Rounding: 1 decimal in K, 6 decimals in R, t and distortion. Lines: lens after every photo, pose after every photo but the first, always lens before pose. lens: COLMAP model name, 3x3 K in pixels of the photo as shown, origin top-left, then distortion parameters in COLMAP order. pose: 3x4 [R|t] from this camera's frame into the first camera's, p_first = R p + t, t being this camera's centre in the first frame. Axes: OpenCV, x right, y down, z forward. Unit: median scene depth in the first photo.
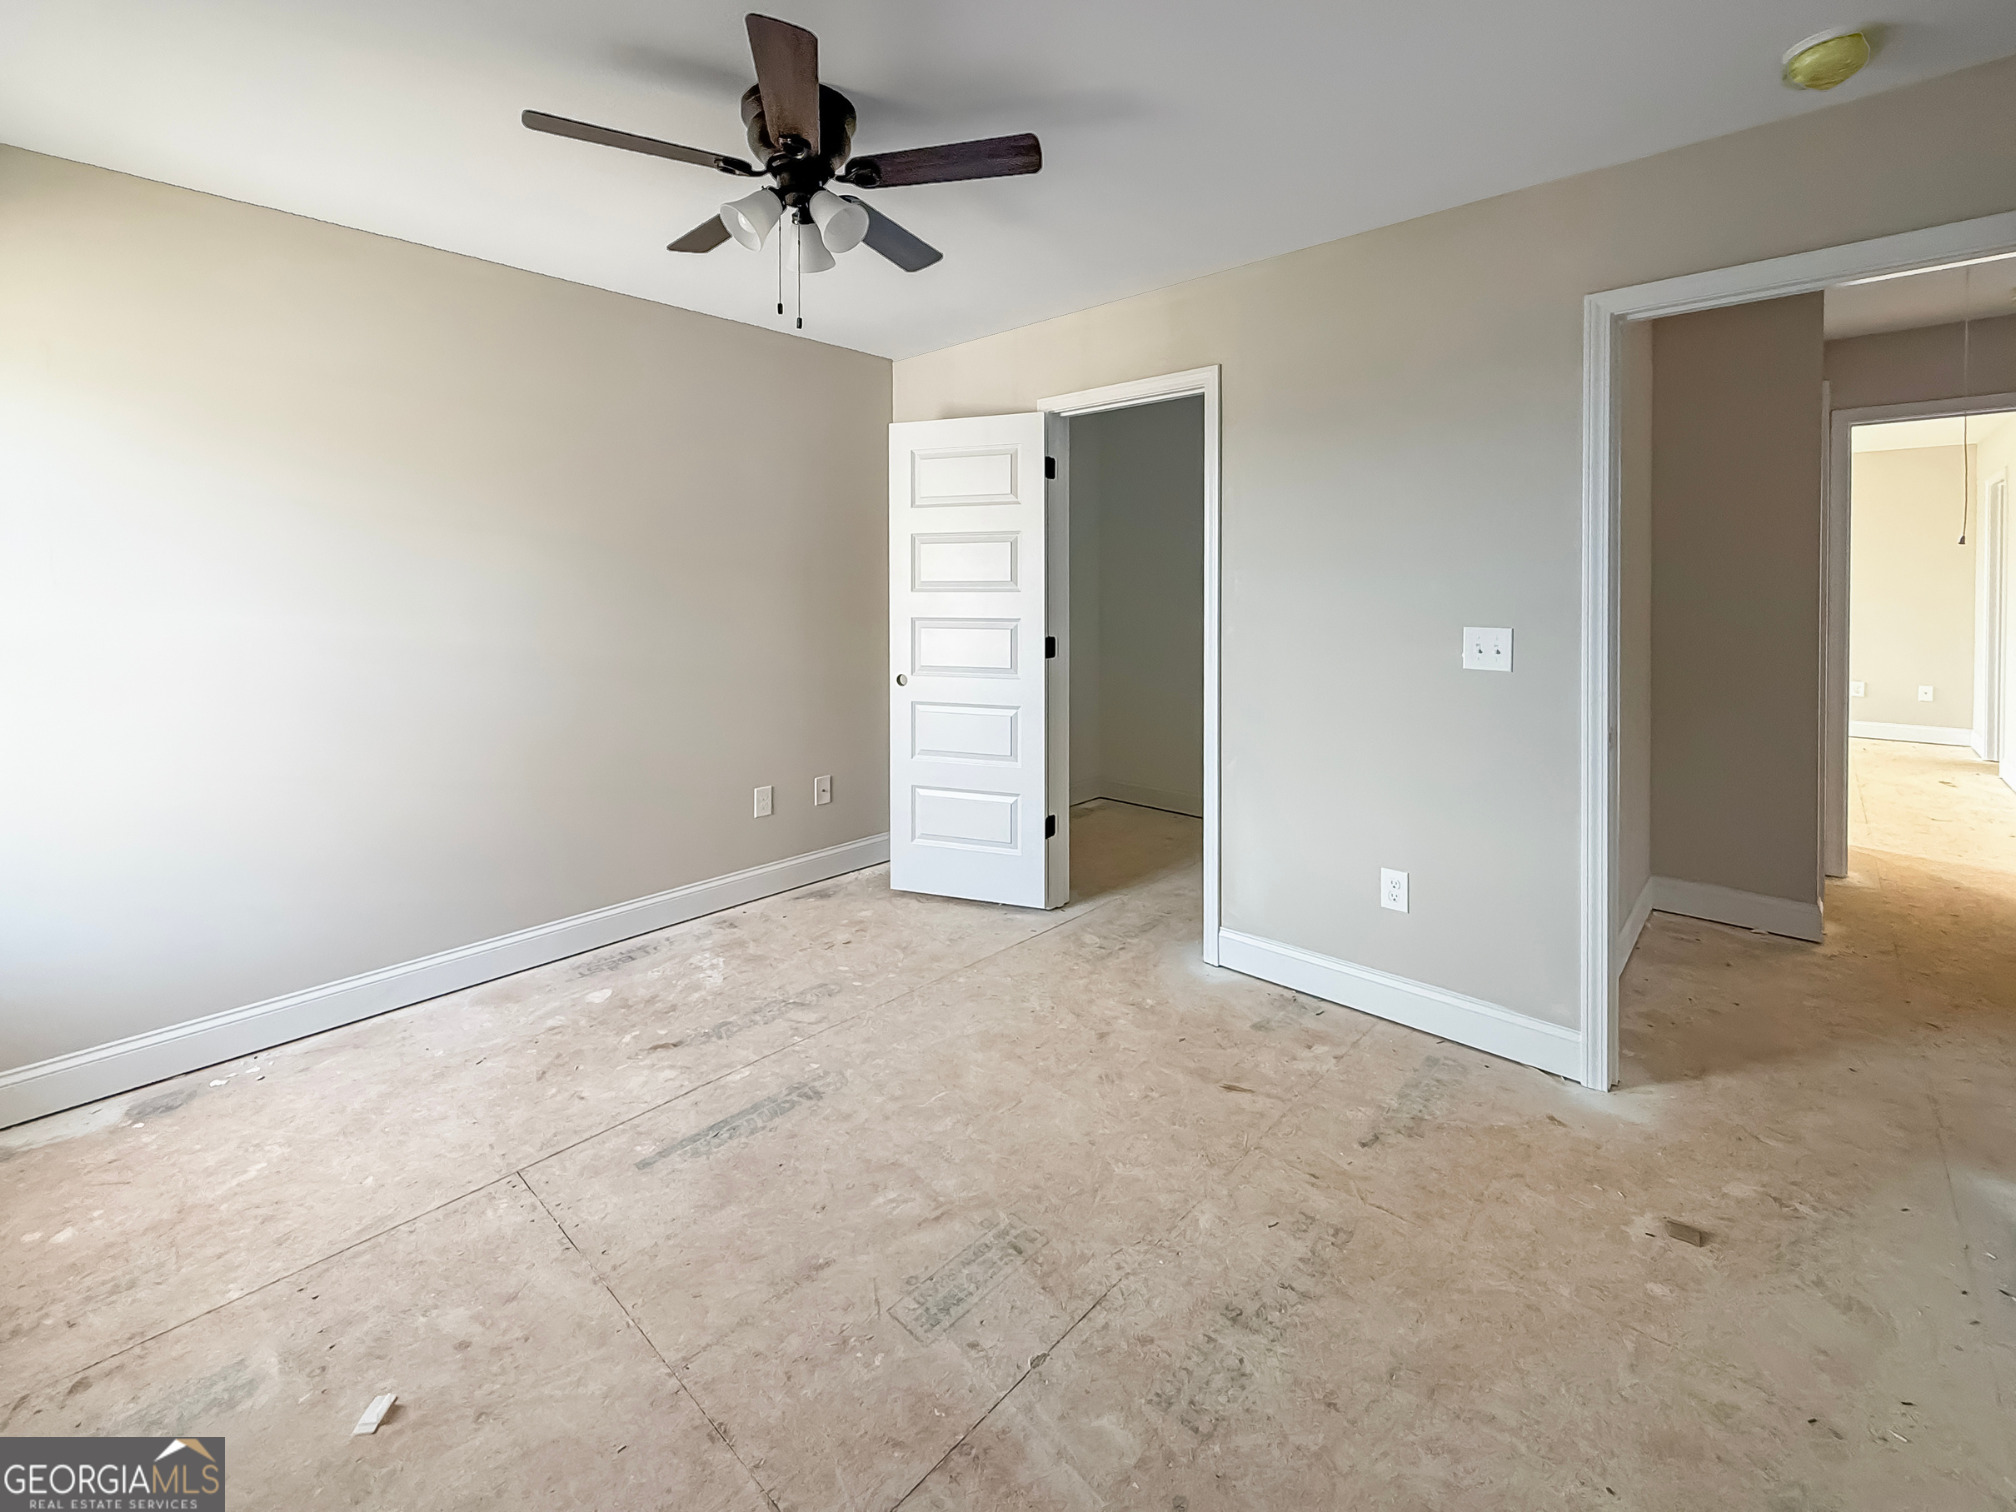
lens RADIAL K [[853.4, 0, 1008.3], [0, 853.4, 718.0], [0, 0, 1]] dist [0.000364, 0.000127]
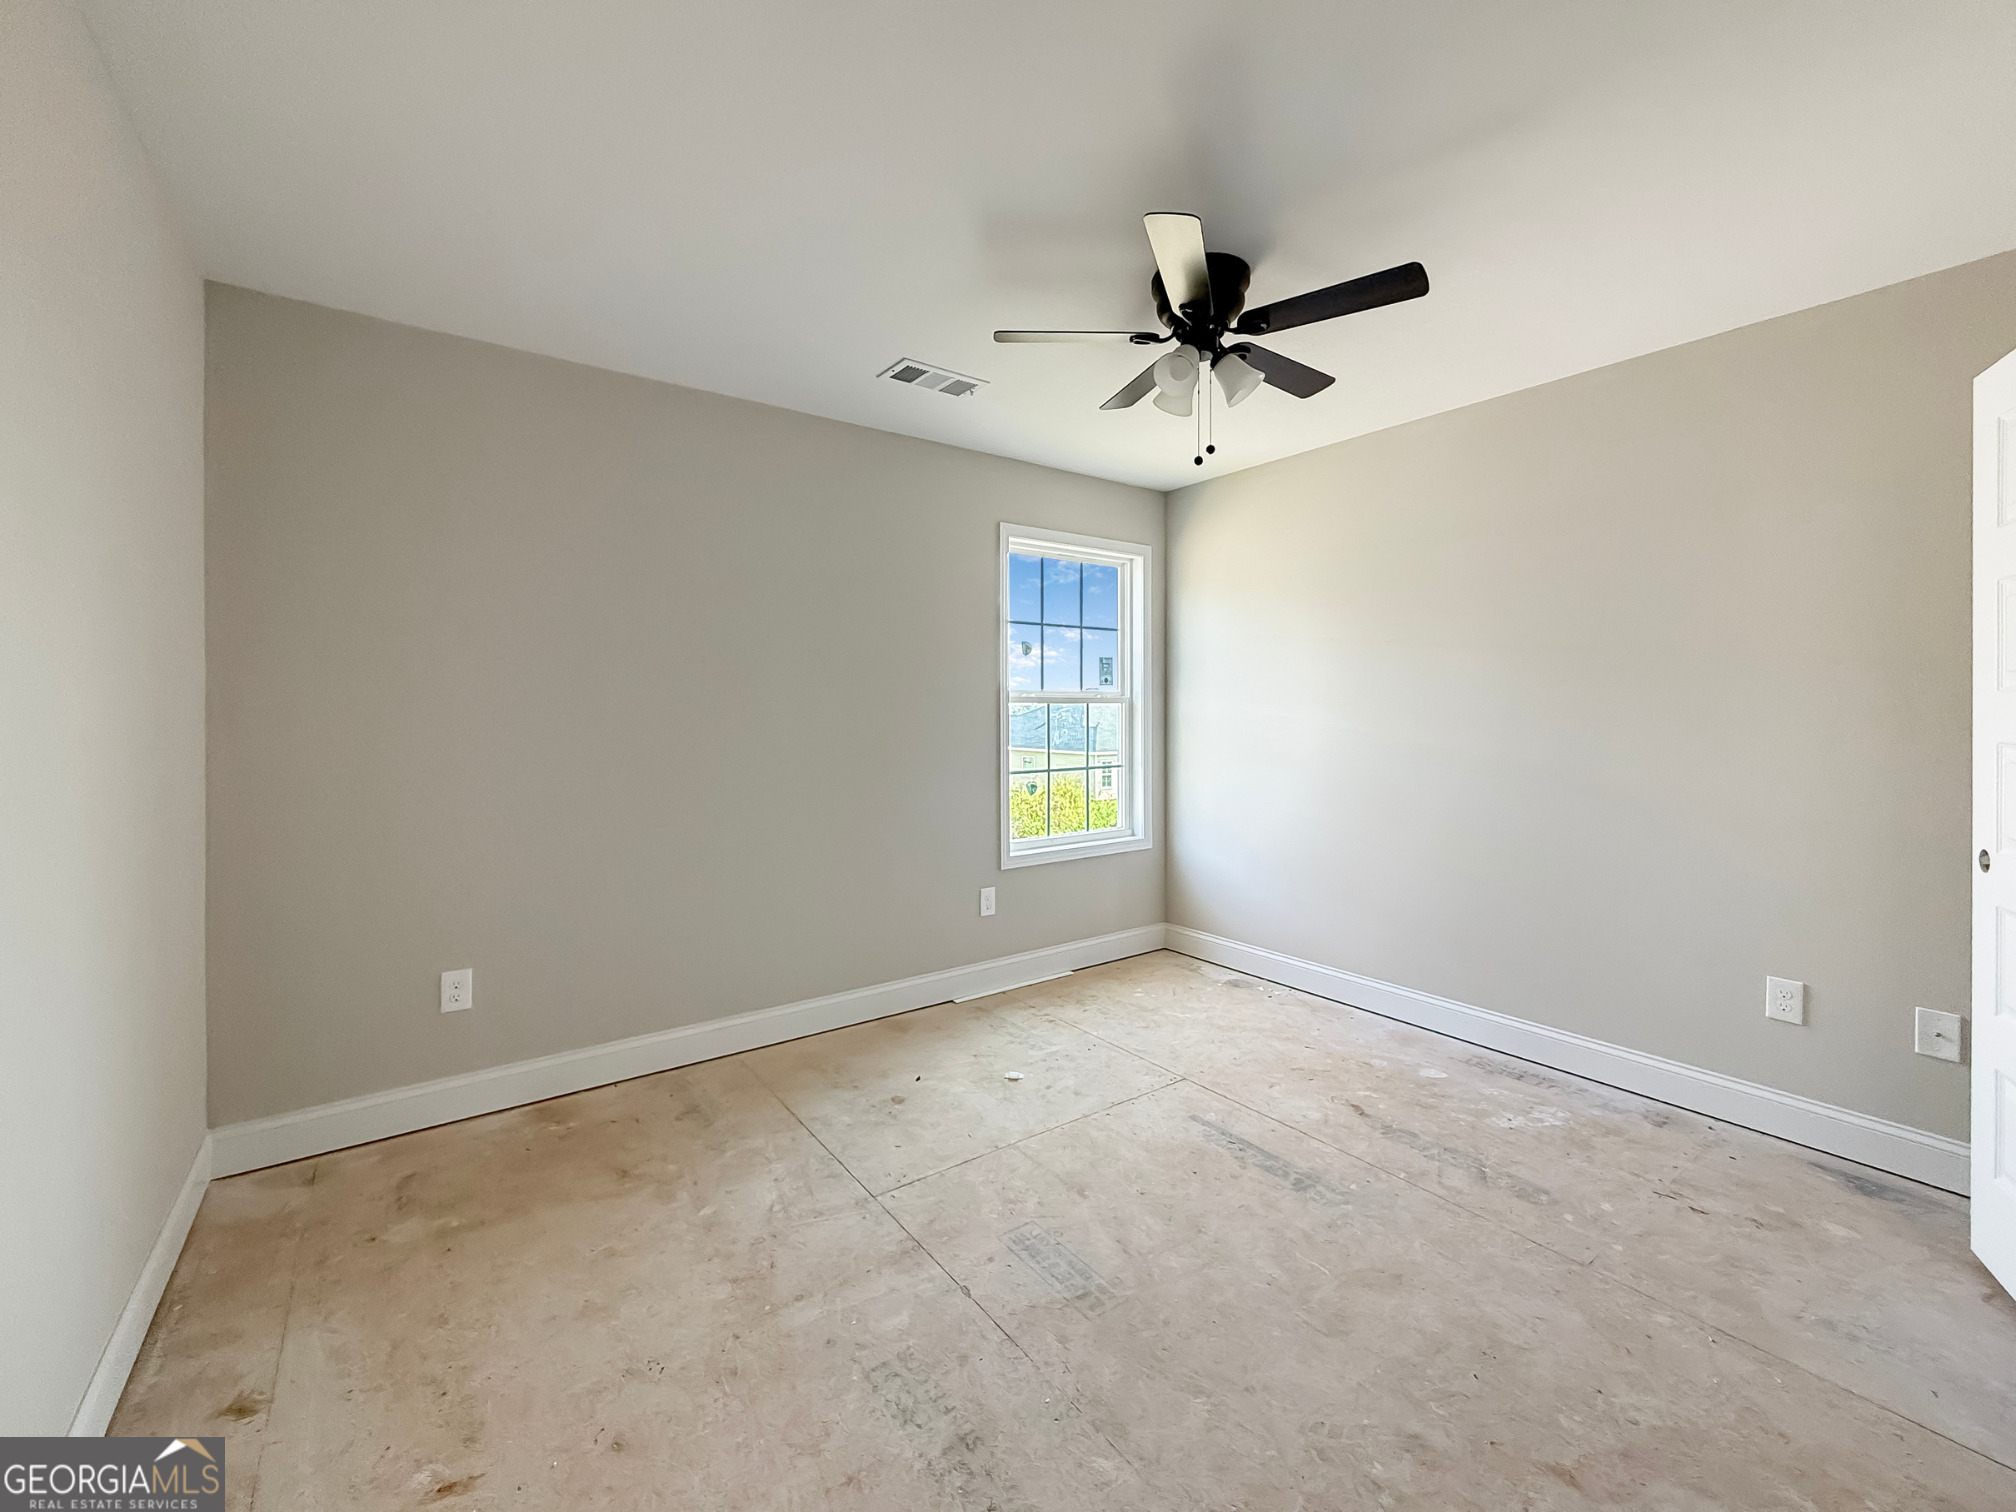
lens RADIAL K [[828.8, 0, 1008.0], [0, 828.8, 756.0], [0, 0, 1]] dist [0.000022, 0.000006]
pose [[-0.192316, 0.056940, -0.979680, 1.046538], [-0.149083, 0.985033, 0.086516, -0.132449], [0.969943, 0.162692, -0.180949, 1.014657]]
